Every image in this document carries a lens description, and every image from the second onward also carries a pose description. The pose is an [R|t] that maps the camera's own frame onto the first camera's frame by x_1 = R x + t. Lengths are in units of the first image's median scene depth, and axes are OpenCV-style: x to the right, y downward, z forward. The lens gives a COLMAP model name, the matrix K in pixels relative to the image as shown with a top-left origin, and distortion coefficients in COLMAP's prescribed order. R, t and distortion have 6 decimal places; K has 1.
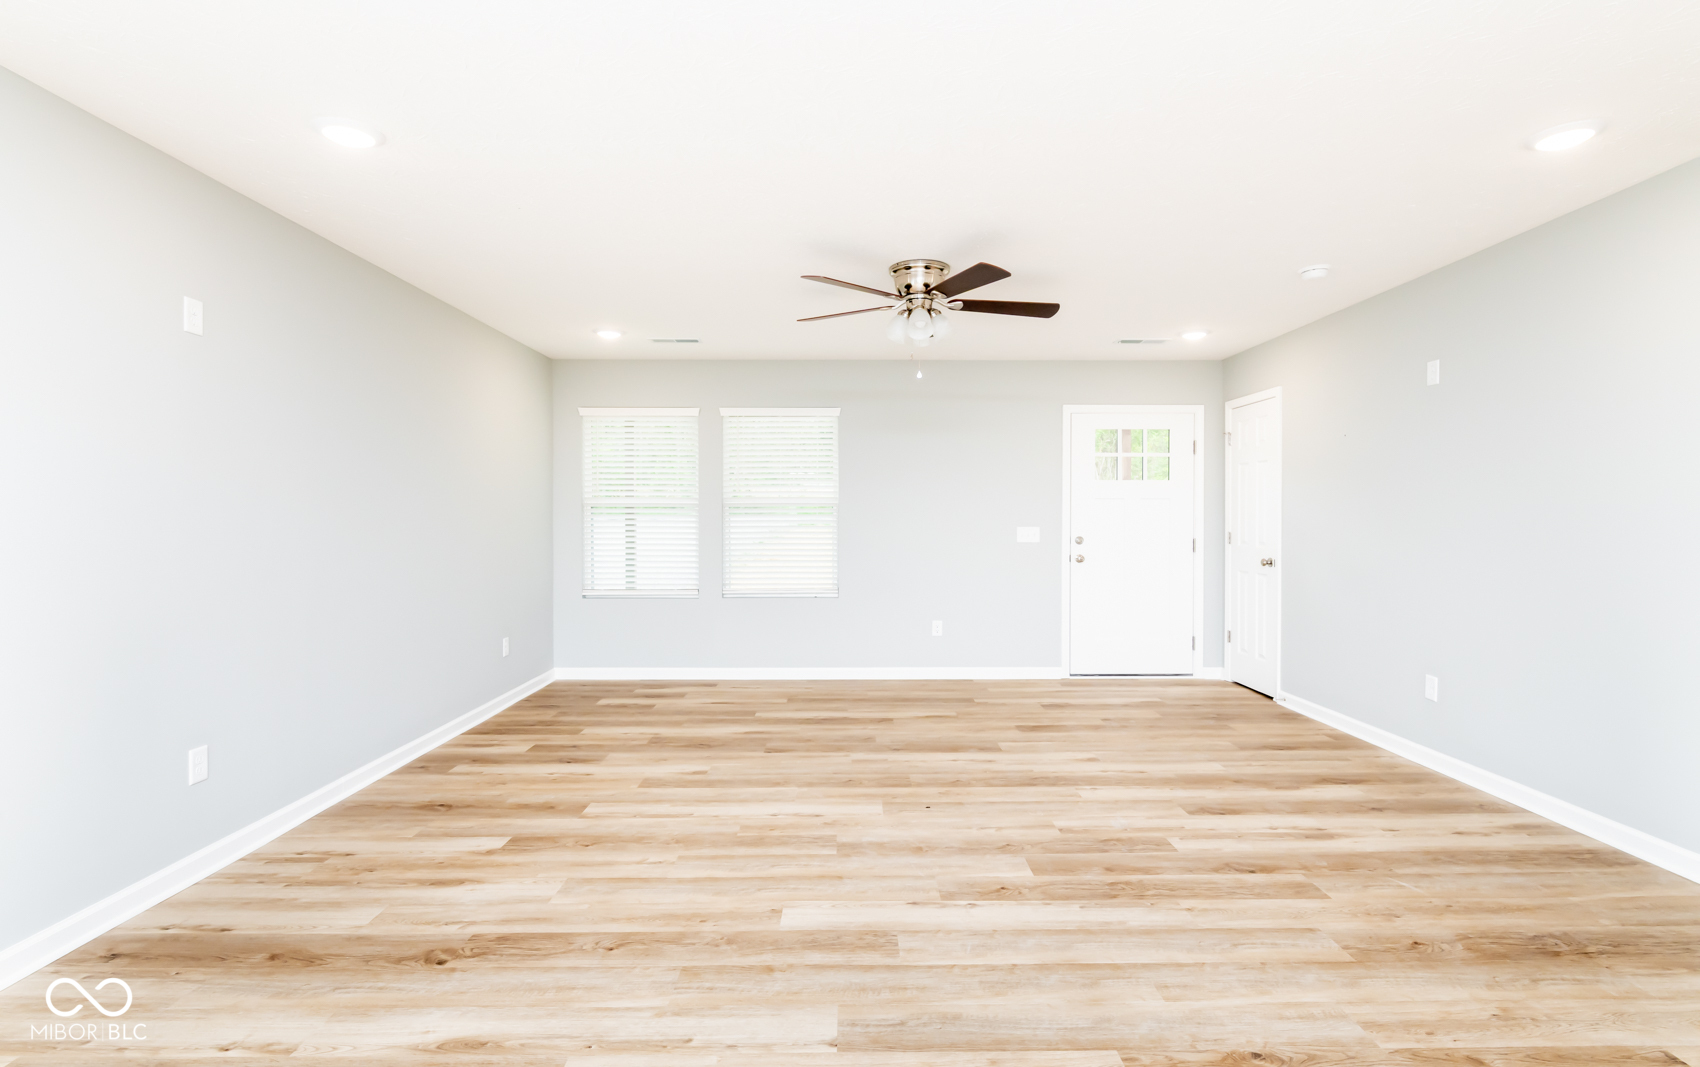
lens RADIAL K [[856.8, 0, 850.0], [0, 856.8, 533.5], [0, 0, 1]] dist [-0.001376, -0.000001]
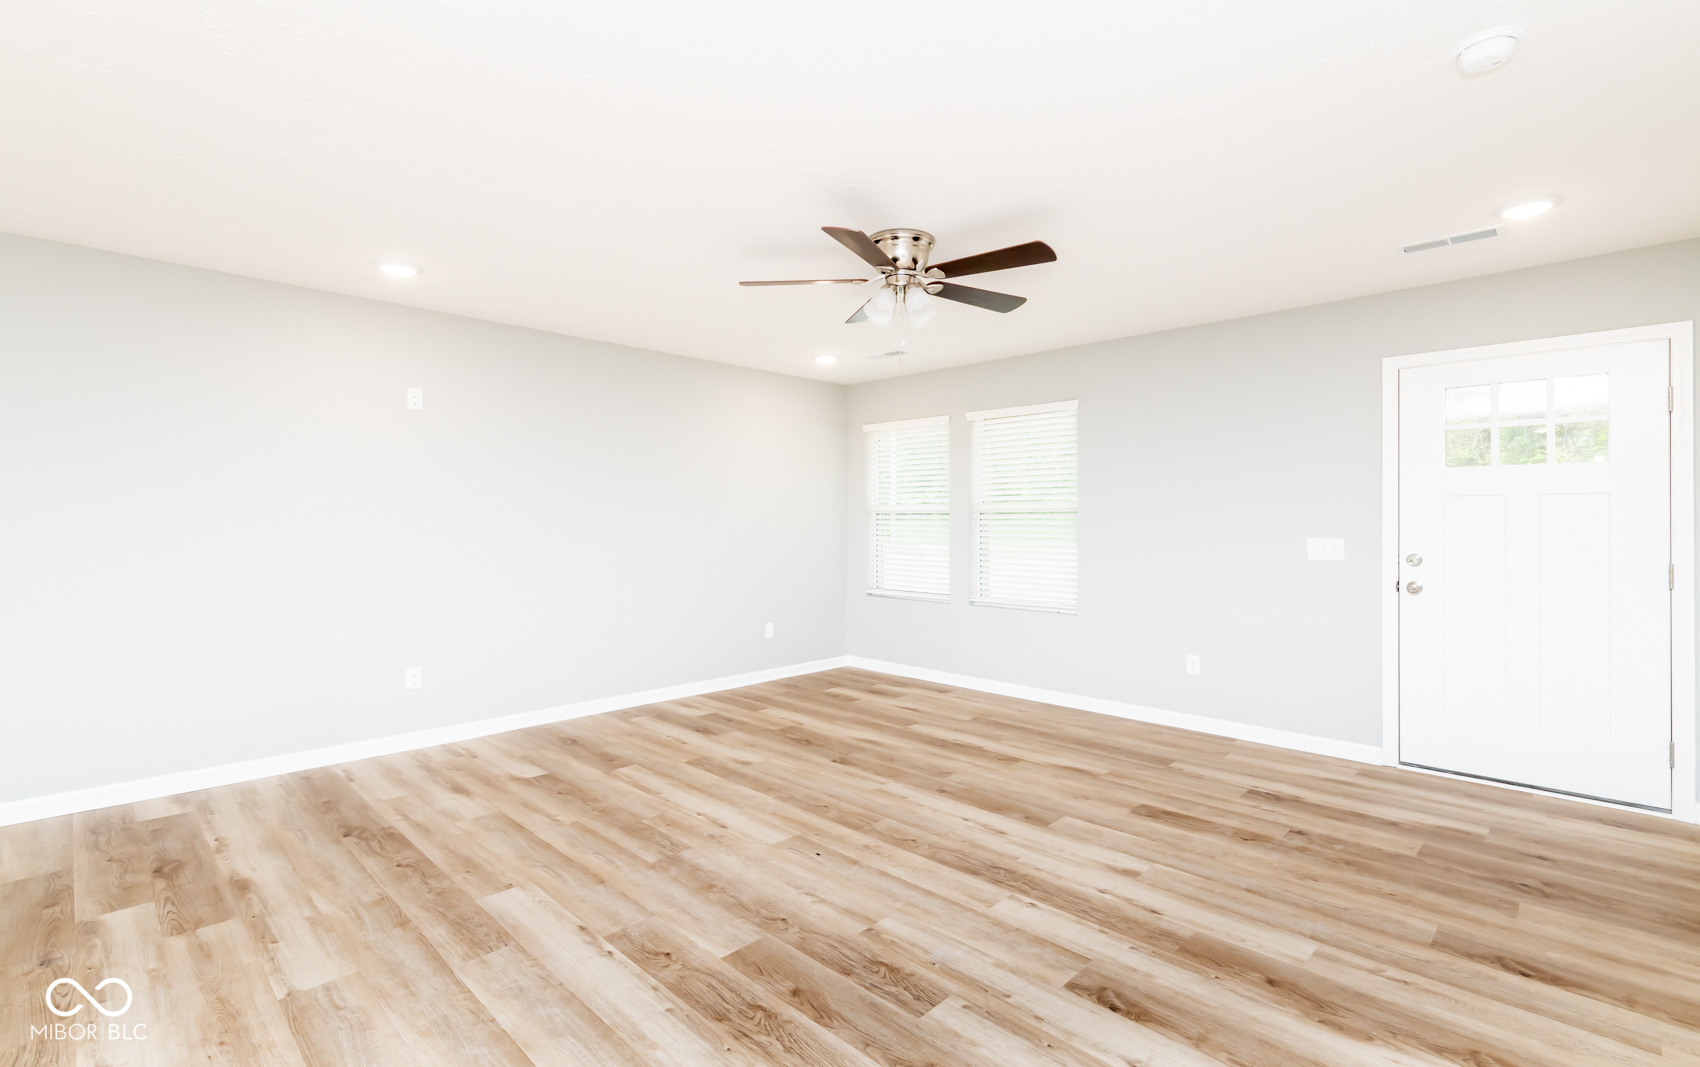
lens RADIAL K [[795.6, 0, 848.0], [0, 795.6, 516.2], [0, 0, 1]] dist [0.001805, -0.000621]
pose [[0.688556, -0.003517, -0.725175, 0.737629], [-0.015154, 0.999700, -0.019236, -0.012782], [0.725025, 0.024234, 0.688296, 0.471440]]
